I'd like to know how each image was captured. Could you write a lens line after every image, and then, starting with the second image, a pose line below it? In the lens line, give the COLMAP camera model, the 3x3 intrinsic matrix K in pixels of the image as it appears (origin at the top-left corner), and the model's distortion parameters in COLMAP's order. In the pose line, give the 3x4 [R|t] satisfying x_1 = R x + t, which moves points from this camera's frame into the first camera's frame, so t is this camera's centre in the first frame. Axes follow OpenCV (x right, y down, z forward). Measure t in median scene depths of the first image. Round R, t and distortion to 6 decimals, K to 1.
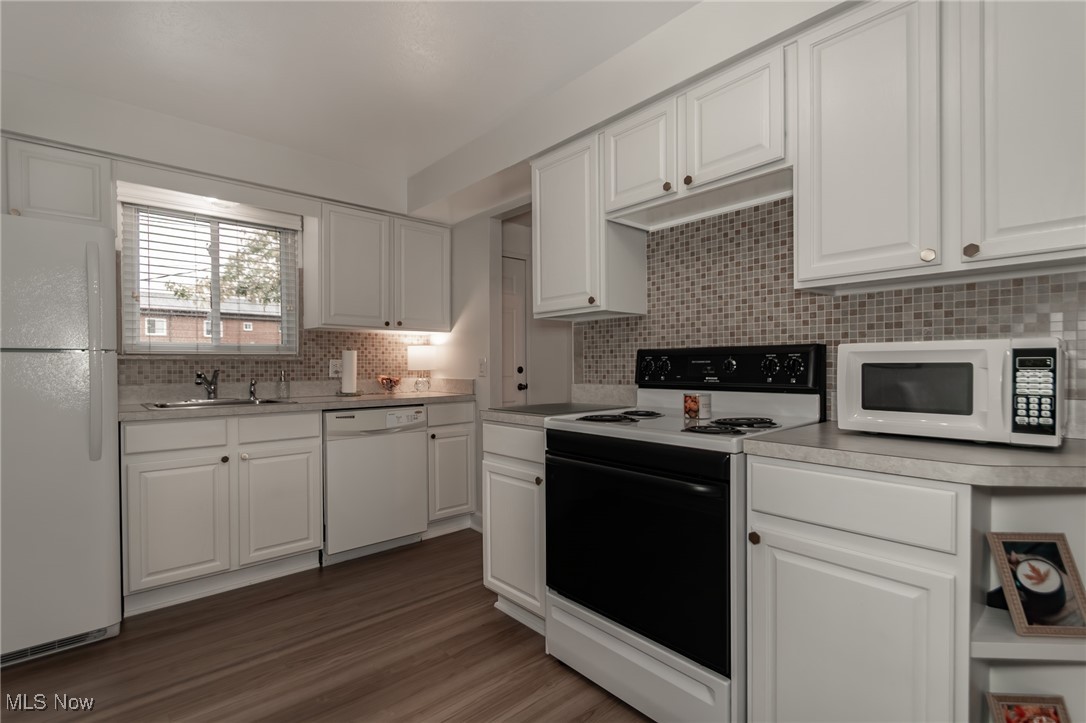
lens RADIAL K [[502.6, 0, 539.4], [0, 502.6, 370.7], [0, 0, 1]] dist [0.000122, -0.000750]
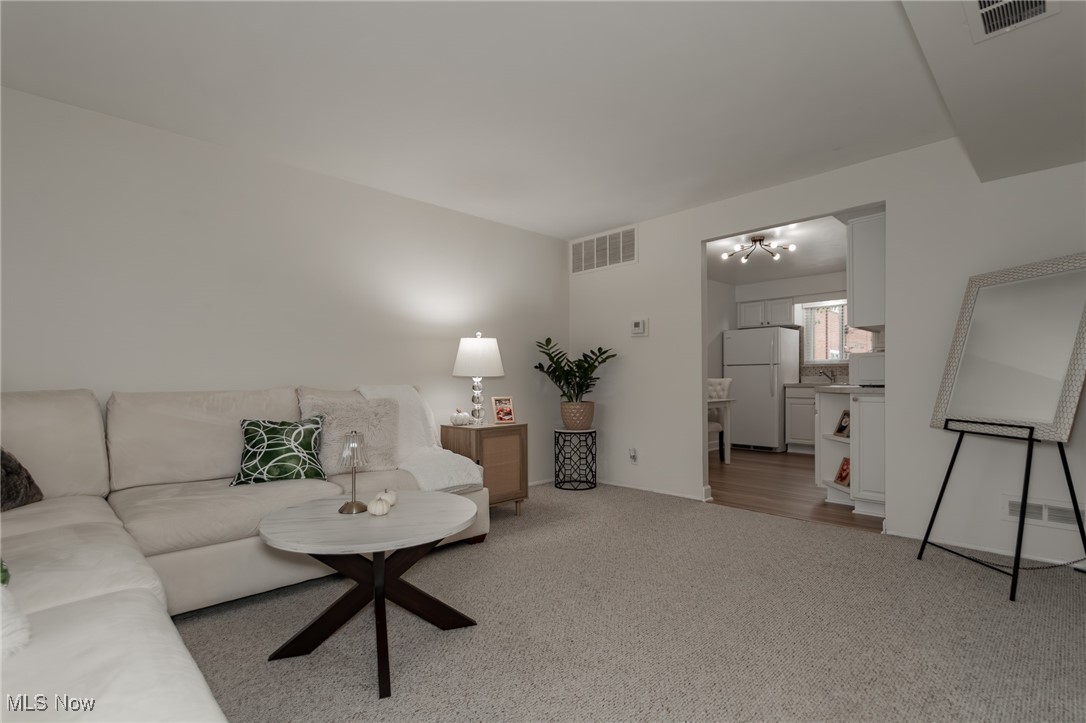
lens RADIAL K [[512.3, 0, 539.8], [0, 512.3, 385.4], [0, 0, 1]] dist [-0.000846, -0.001052]
pose [[0.045944, 0.011277, -0.998880, 2.071256], [-0.003912, 0.999931, 0.011109, 0.058333], [0.998936, 0.003397, 0.045985, -0.603591]]
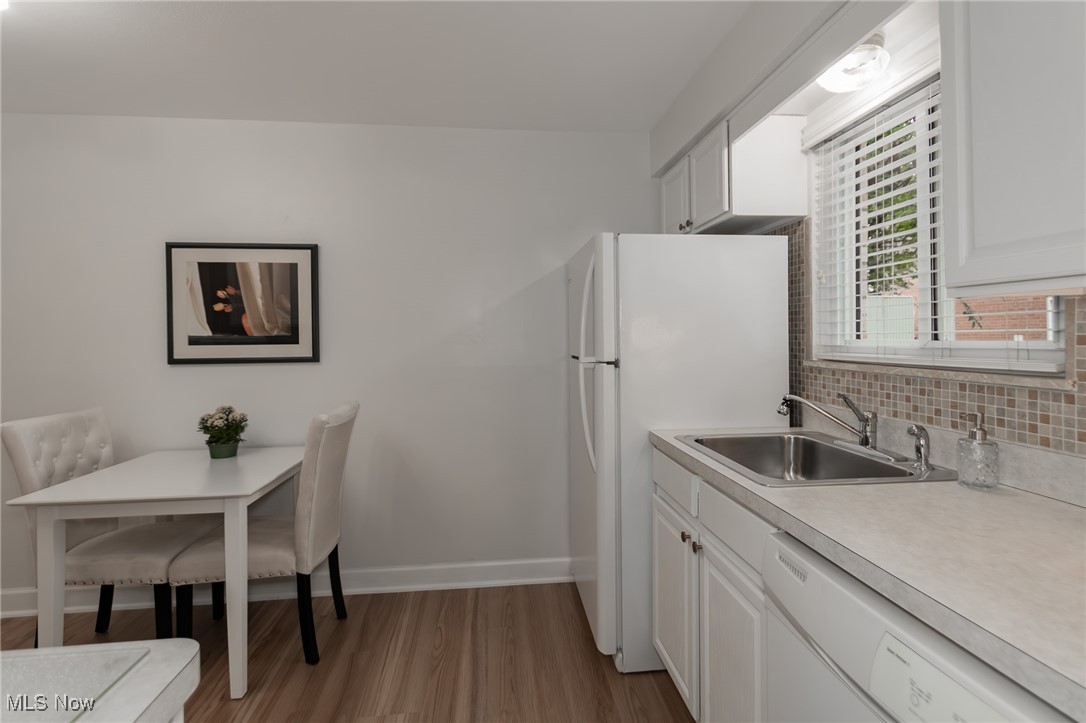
lens RADIAL K [[507.9, 0, 541.5], [0, 507.9, 335.5], [0, 0, 1]] dist [0.010922, -0.000238]
pose [[-0.574088, 0.007791, -0.818757, -0.000943], [0.005014, 0.999969, 0.006000, -0.083111], [0.818779, -0.000661, -0.574109, 1.244191]]
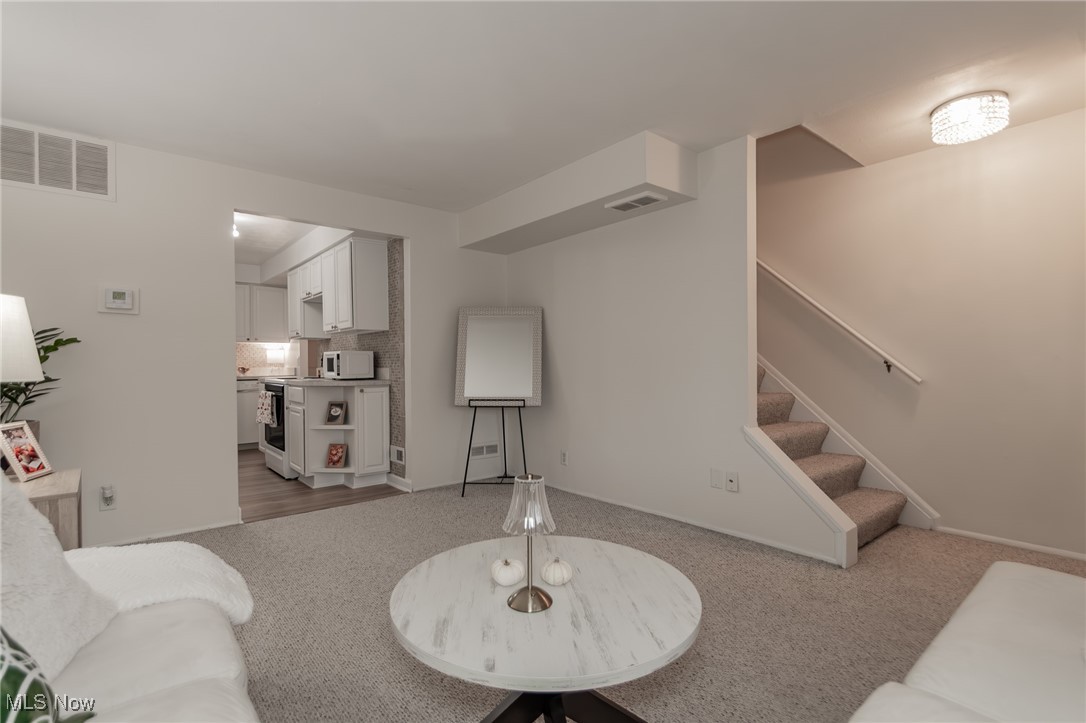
lens RADIAL K [[506.9, 0, 543.0], [0, 506.9, 361.5], [0, 0, 1]] dist [0.001792, 0.000011]
pose [[0.999772, -0.005559, -0.020629, 1.259188], [0.005315, 0.999915, -0.011880, 0.034518], [0.020694, 0.011767, 0.999717, -1.370157]]
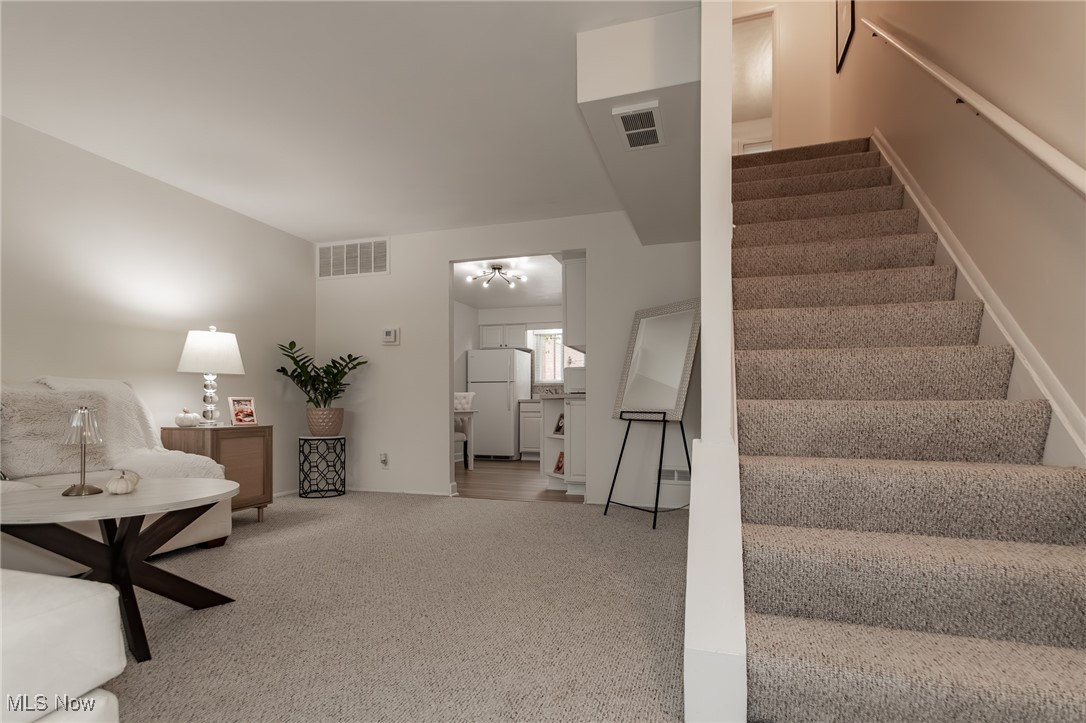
lens RADIAL K [[533.1, 0, 554.3], [0, 533.1, 407.3], [0, 0, 1]] dist [0.002413, -0.000052]
pose [[0.524259, 0.001308, -0.851558, 2.269970], [-0.009995, 0.999939, -0.004618, 0.139662], [0.851500, 0.010932, 0.524241, -0.686197]]
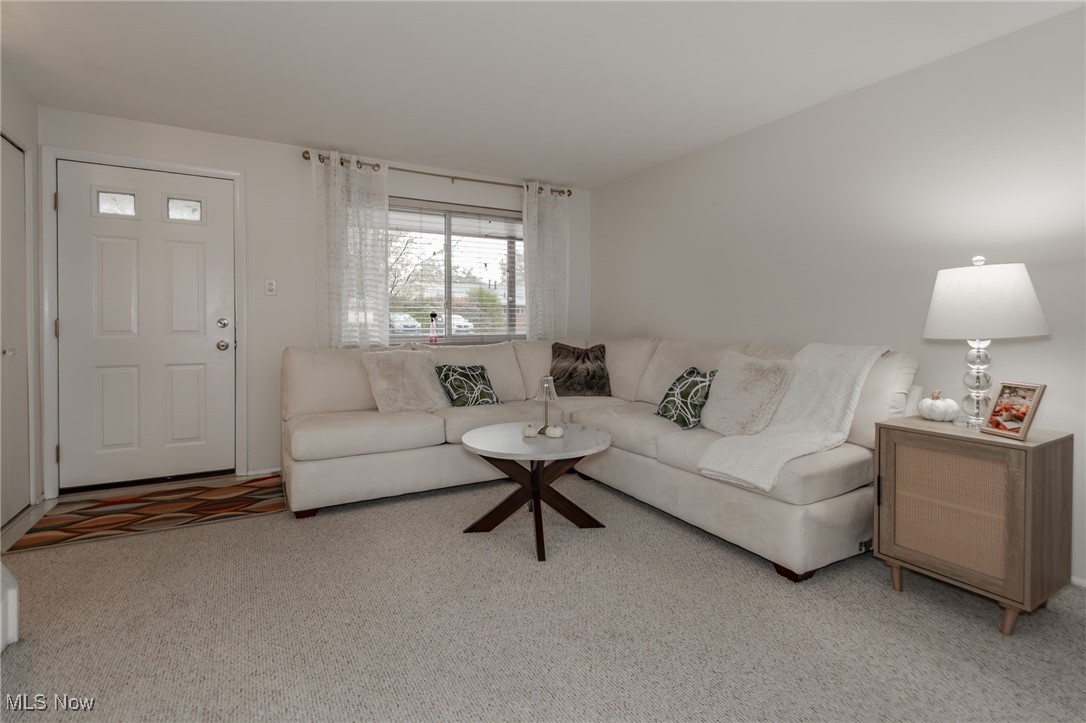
lens RADIAL K [[500.2, 0, 539.9], [0, 500.2, 329.4], [0, 0, 1]] dist [0.000601, -0.005160]
pose [[-0.978982, -0.004453, 0.203900, 1.024695], [-0.001161, 0.999867, 0.016264, 0.020680], [-0.203945, 0.015685, -0.978857, 0.242419]]
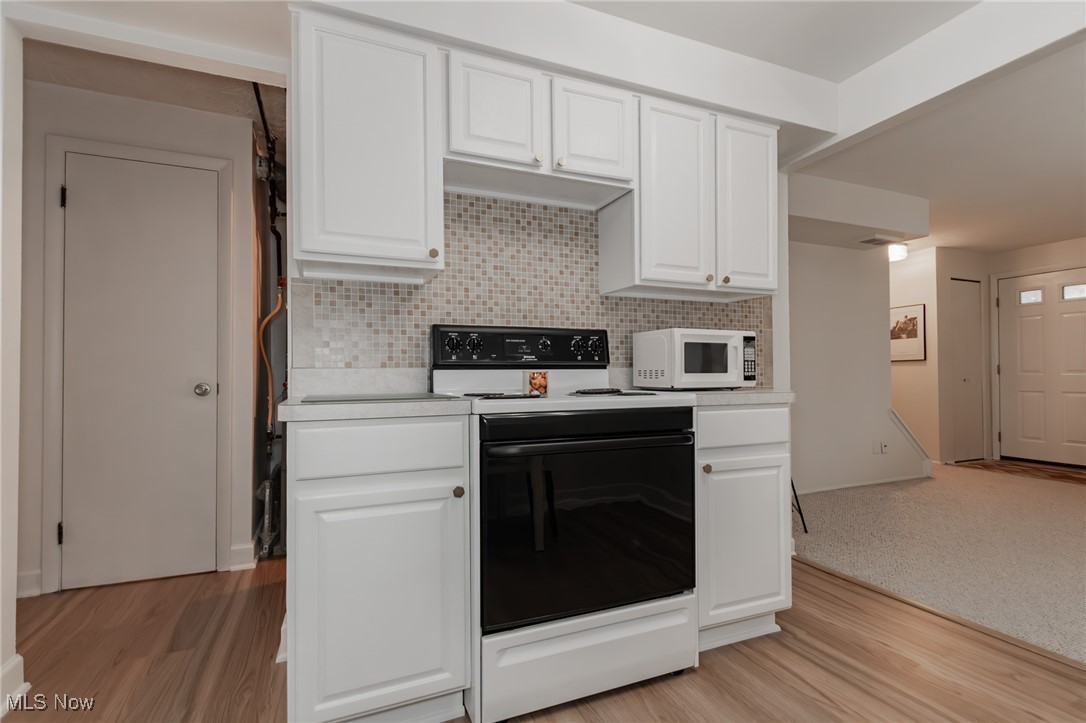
lens RADIAL K [[502.6, 0, 539.4], [0, 502.6, 370.7], [0, 0, 1]] dist [0.000122, -0.000750]
pose [[0.320362, 0.012461, 0.947213, -0.552798], [0.015969, 0.999700, -0.018552, 0.055383], [-0.947161, 0.021069, 0.320067, 0.575161]]
